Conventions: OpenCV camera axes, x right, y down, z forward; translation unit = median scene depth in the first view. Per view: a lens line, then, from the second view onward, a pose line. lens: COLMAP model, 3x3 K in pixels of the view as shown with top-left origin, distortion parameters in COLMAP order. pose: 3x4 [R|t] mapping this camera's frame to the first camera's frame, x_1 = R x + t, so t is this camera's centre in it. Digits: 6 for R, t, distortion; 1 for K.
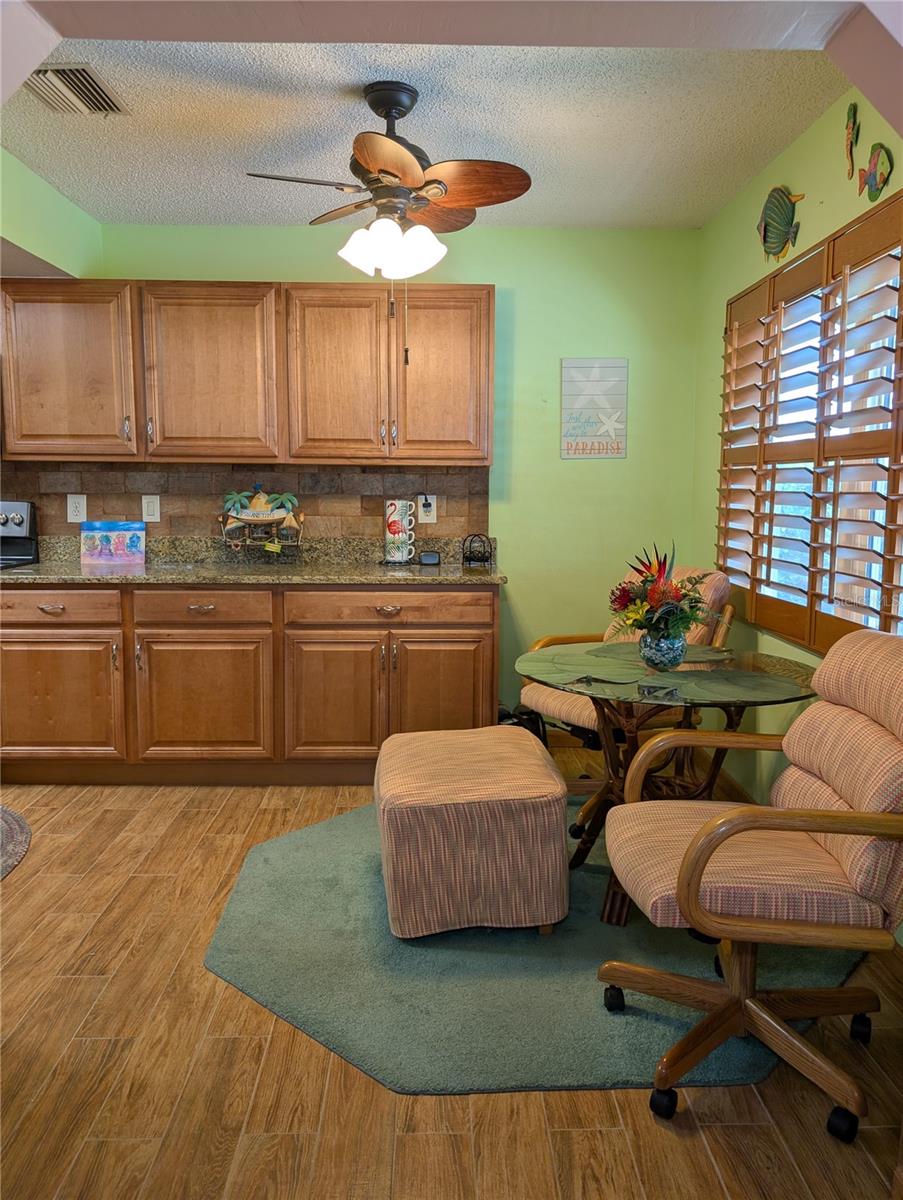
lens RADIAL K [[877.8, 0, 454.8], [0, 877.8, 597.6], [0, 0, 1]] dist [0.015719, -0.044790]
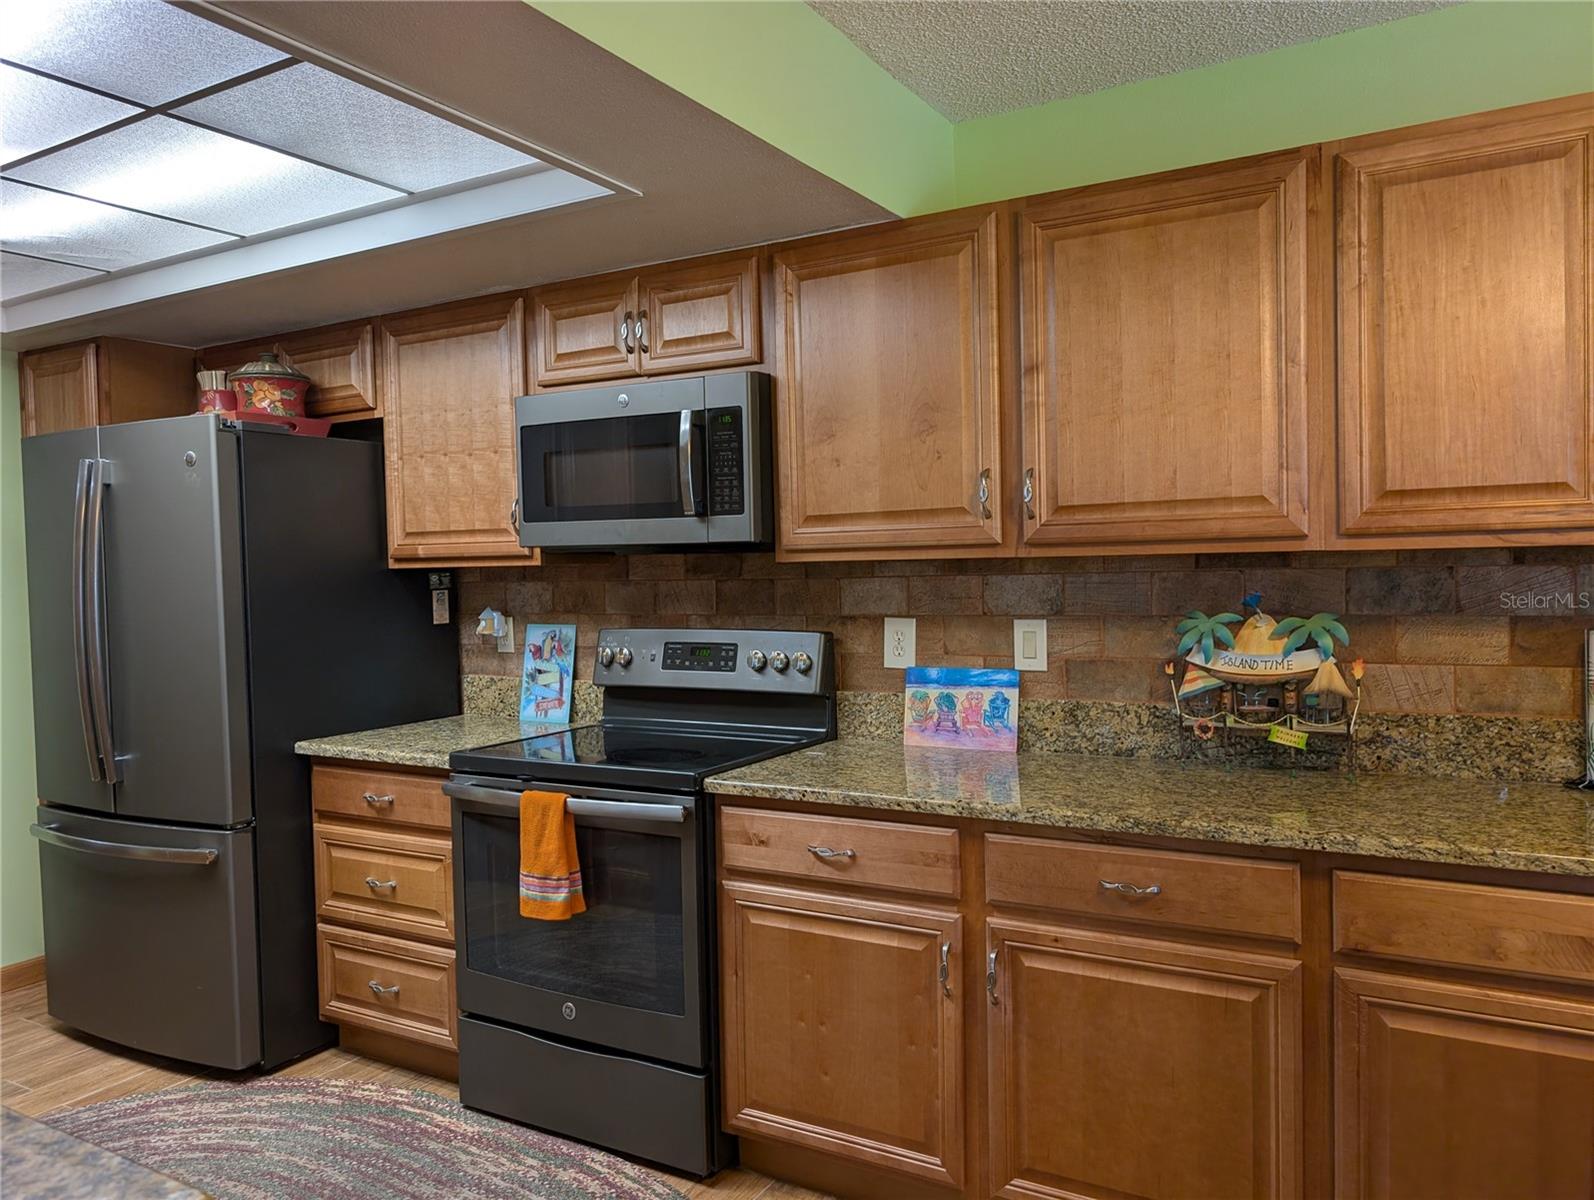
lens RADIAL K [[1163.1, 0, 801.2], [0, 1163.1, 603.5], [0, 0, 1]] dist [0.032077, -0.032351]
pose [[0.854979, -0.008285, -0.518596, -0.117755], [-0.036278, 0.996468, -0.075730, -0.075544], [0.517392, 0.083562, 0.851659, 0.383882]]
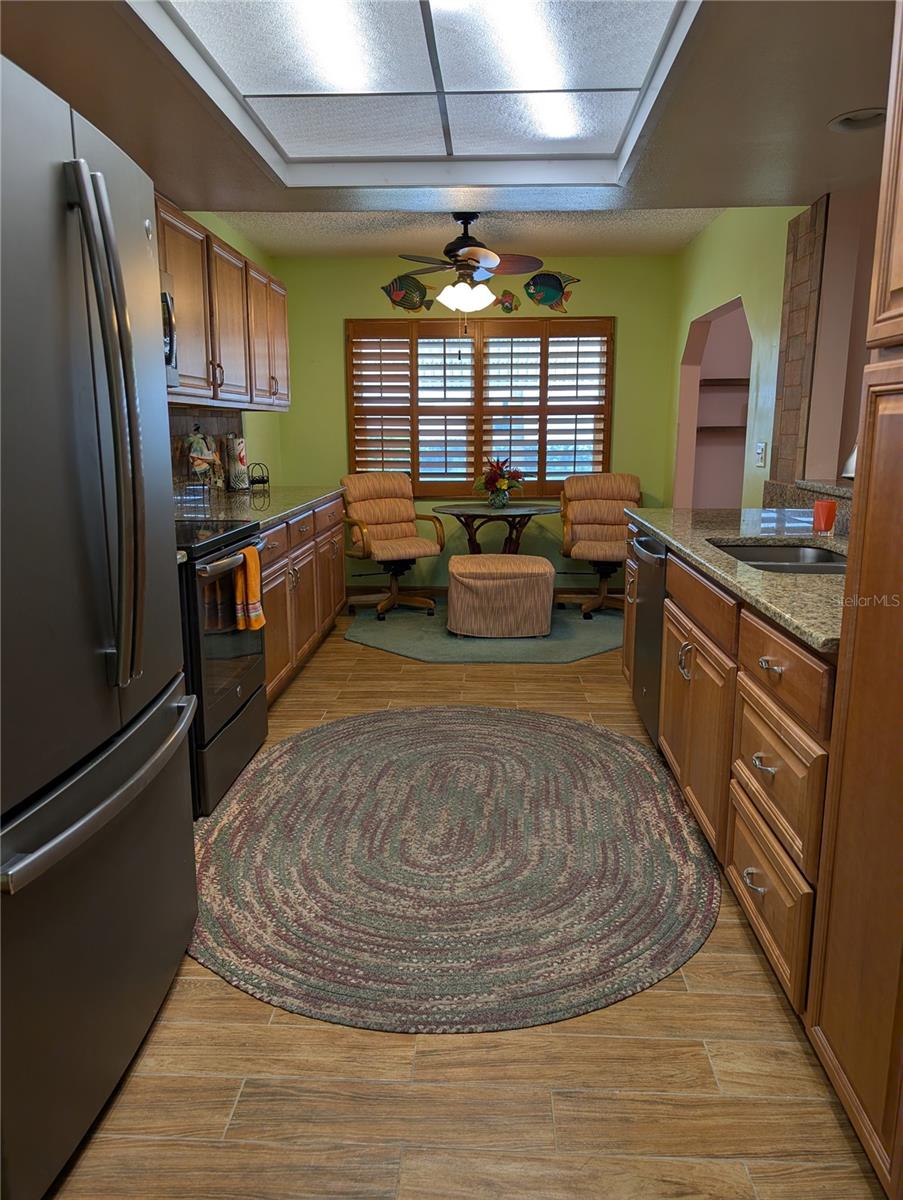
lens RADIAL K [[865.8, 0, 451.5], [0, 865.8, 600.0], [0, 0, 1]] dist [0.035408, -0.047959]
pose [[0.064173, -0.201622, 0.977359, -1.408027], [0.118122, 0.974027, 0.193179, -0.097948], [-0.990923, 0.103051, 0.086322, 0.663498]]
